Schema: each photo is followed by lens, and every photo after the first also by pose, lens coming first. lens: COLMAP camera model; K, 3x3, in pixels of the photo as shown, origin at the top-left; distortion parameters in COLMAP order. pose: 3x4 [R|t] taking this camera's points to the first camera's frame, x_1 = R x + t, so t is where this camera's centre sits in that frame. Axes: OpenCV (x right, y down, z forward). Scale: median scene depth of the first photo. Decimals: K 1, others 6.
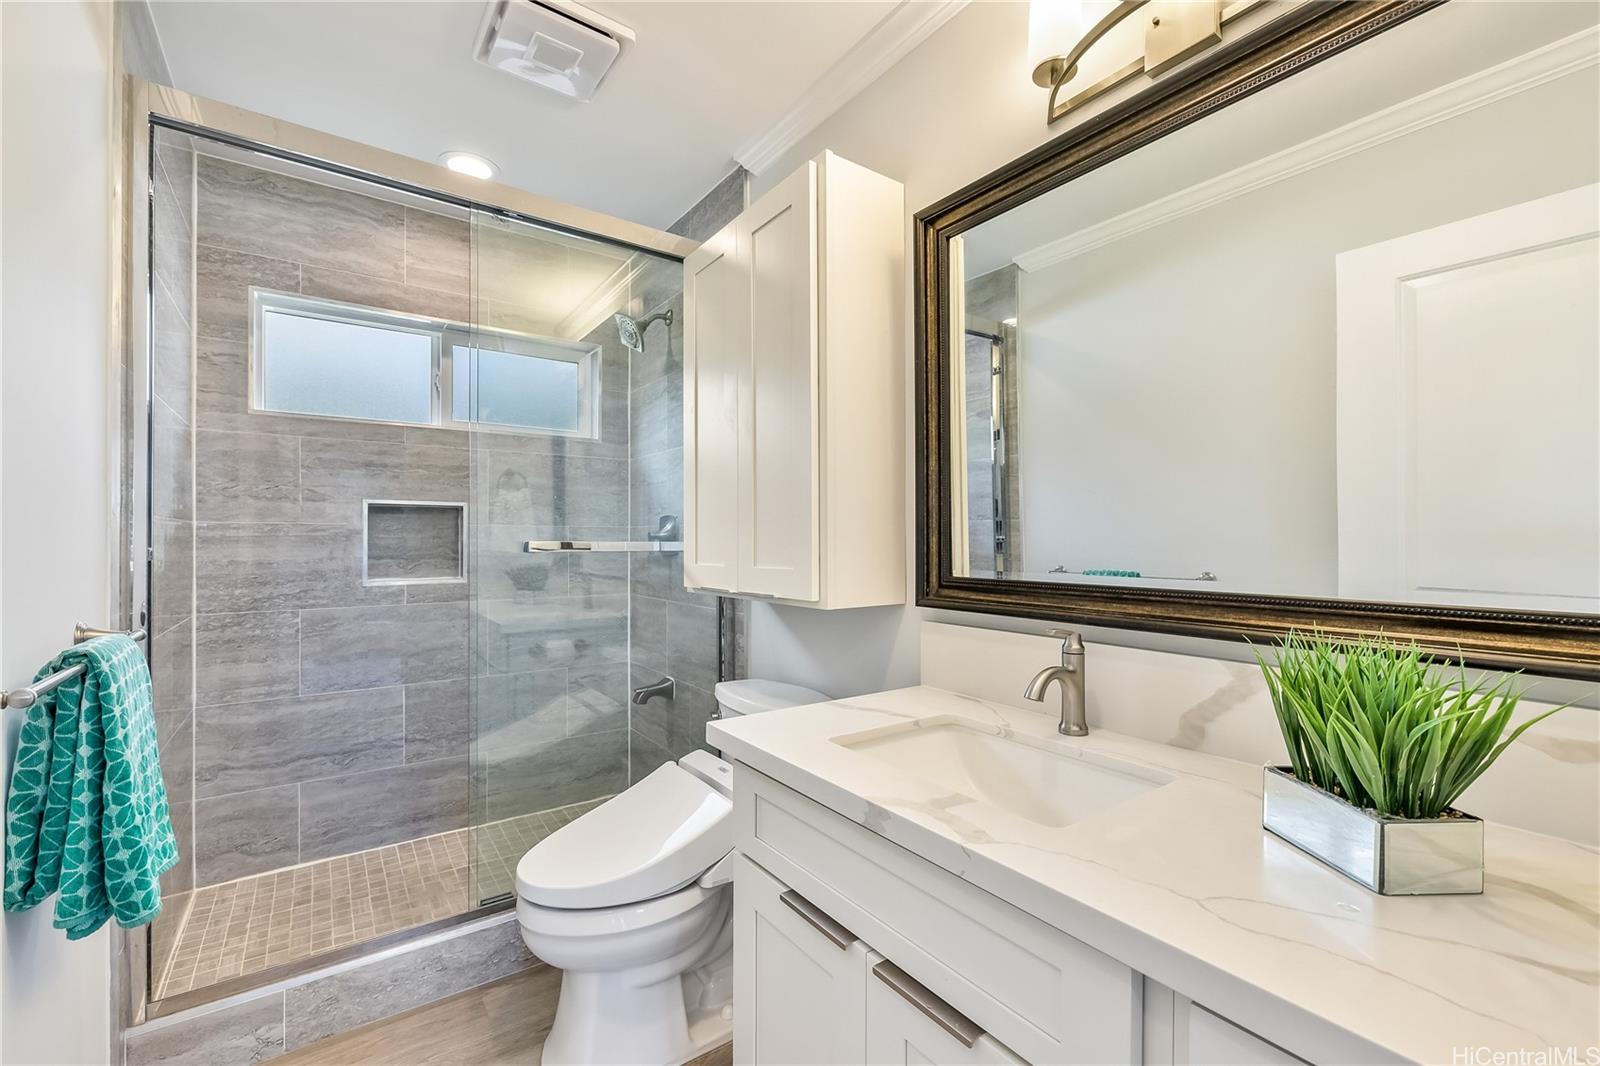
lens RADIAL K [[683.6, 0, 800.0], [0, 683.6, 533.0], [0, 0, 1]] dist [0.000661, 0.000007]
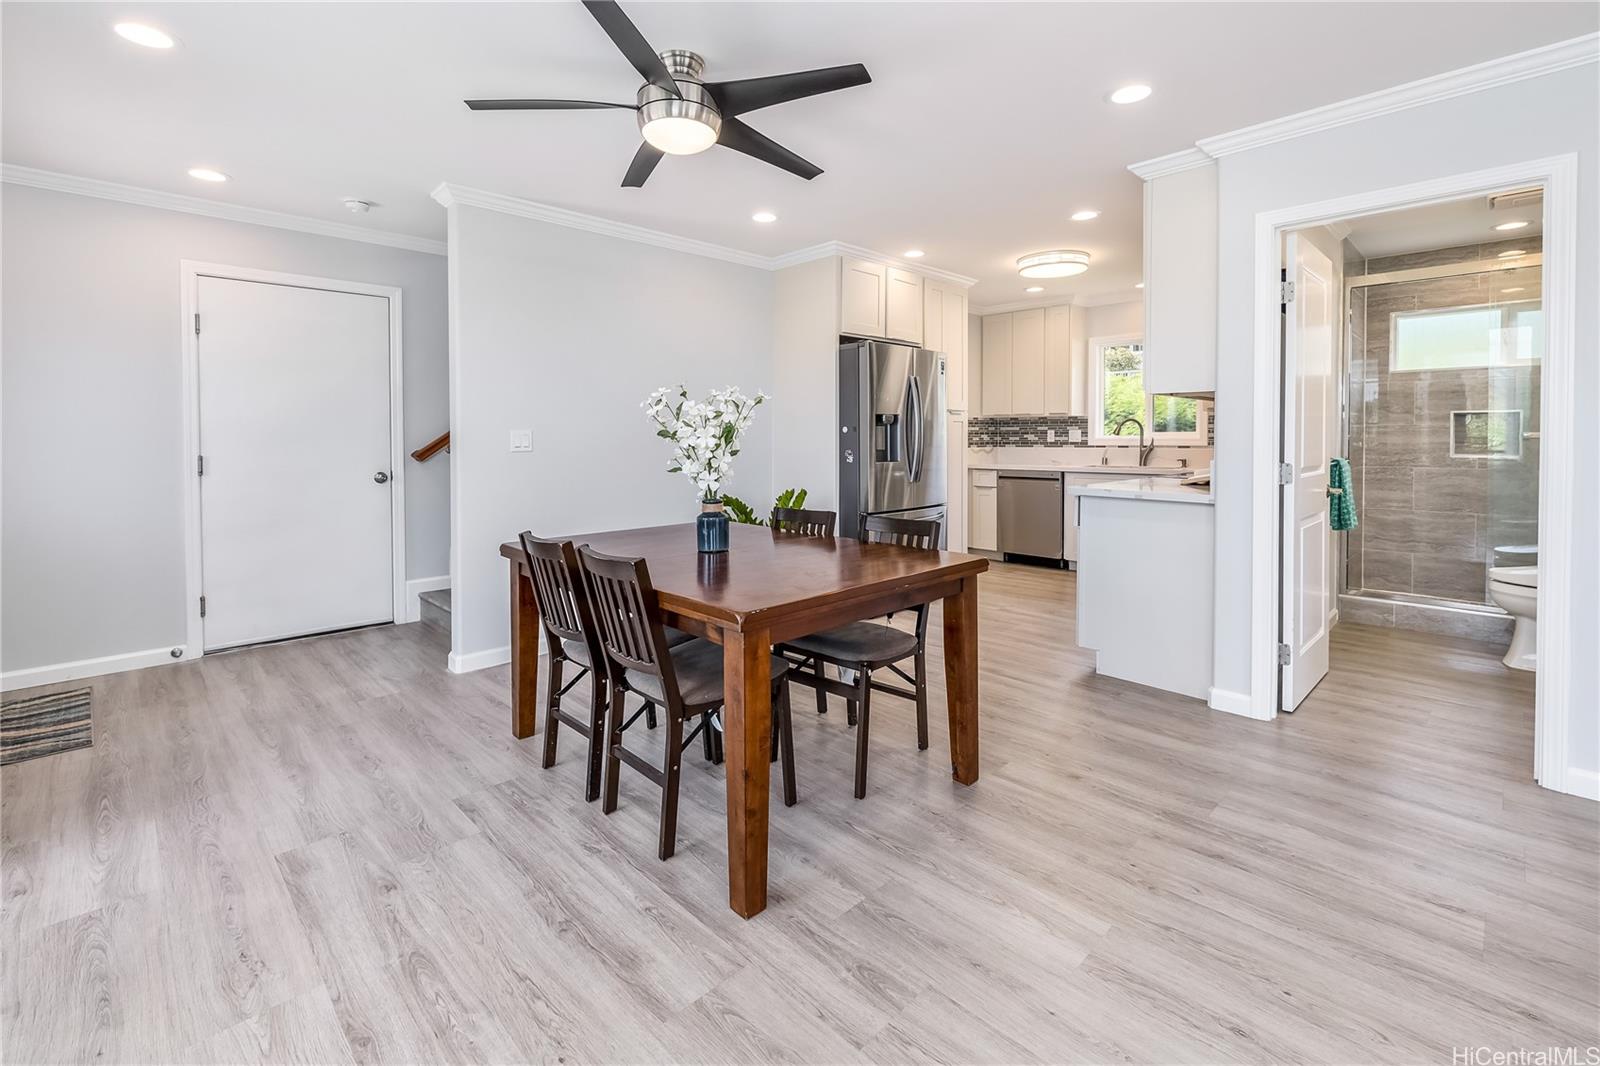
lens RADIAL K [[706.5, 0, 801.9], [0, 706.5, 458.6], [0, 0, 1]] dist [0.002113, 0.000025]
pose [[0.169046, 0.027473, -0.985225, 1.267493], [0.016920, 0.999383, 0.030771, -0.012282], [0.985463, -0.021872, 0.168477, -1.405720]]
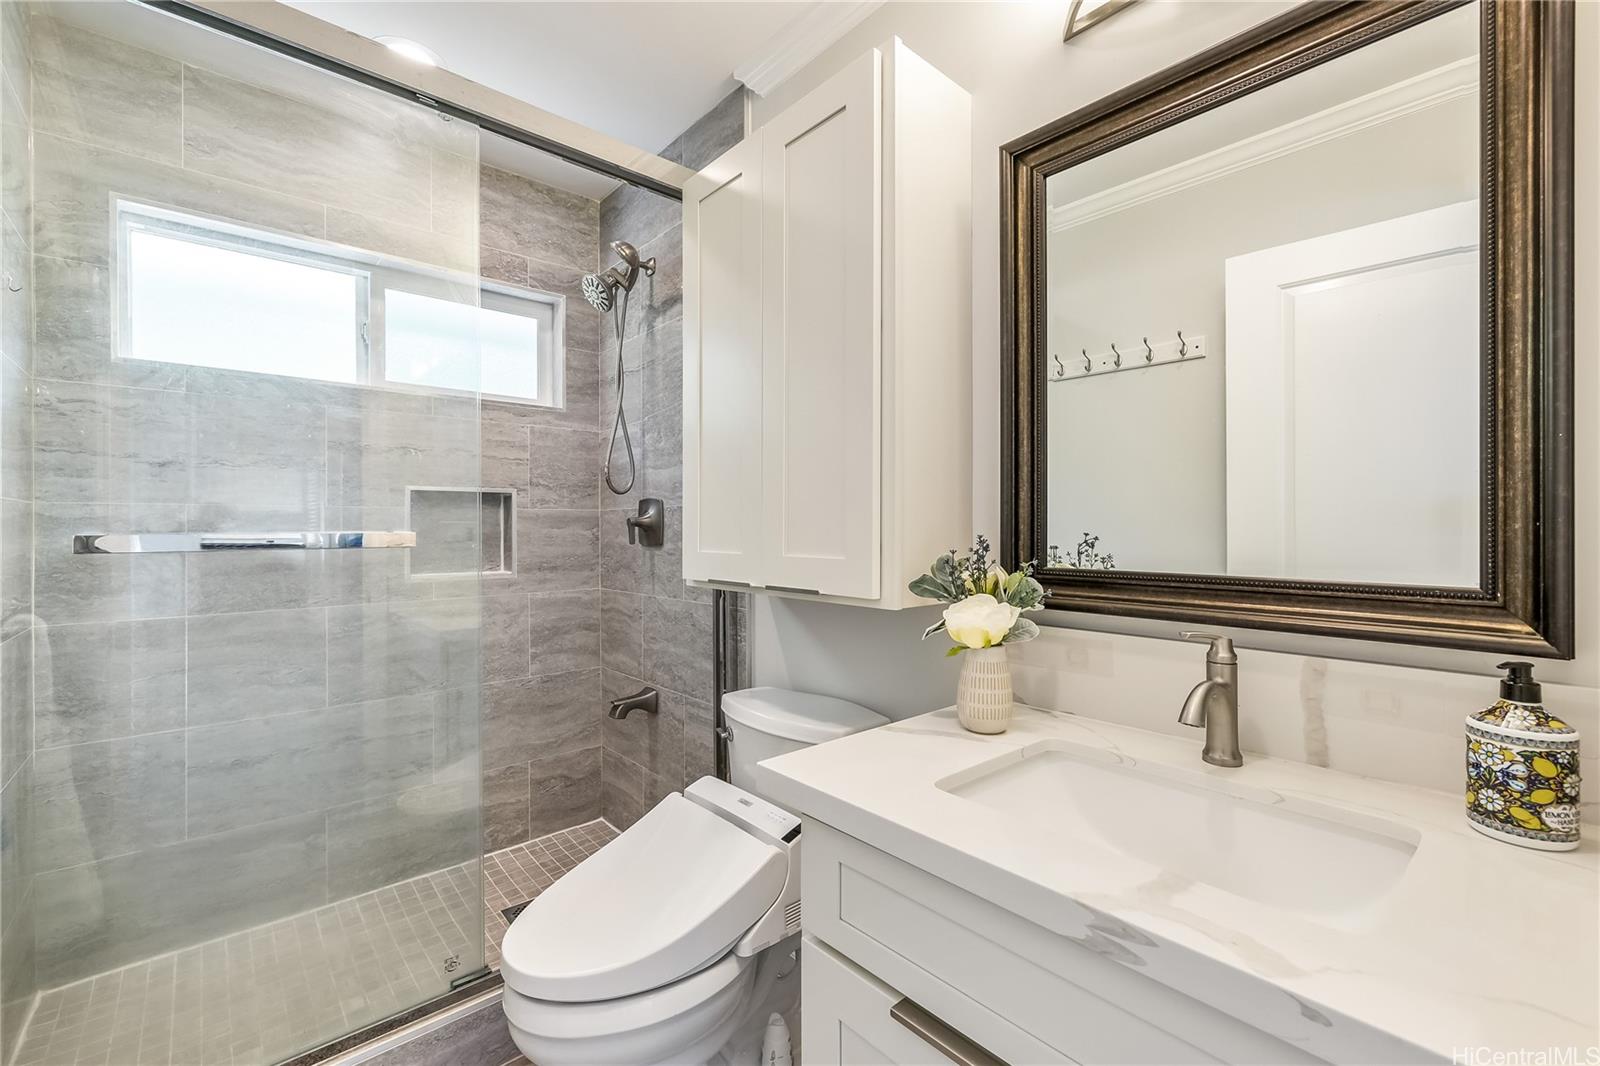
lens RADIAL K [[670.2, 0, 800.0], [0, 670.2, 533.0], [0, 0, 1]] dist [-0.049167, 0.021598]
pose [[0.993328, -0.004361, 0.115238, -0.128977], [0.001458, 0.999680, 0.025262, 0.000021], [-0.115311, -0.024926, 0.993017, 0.189435]]
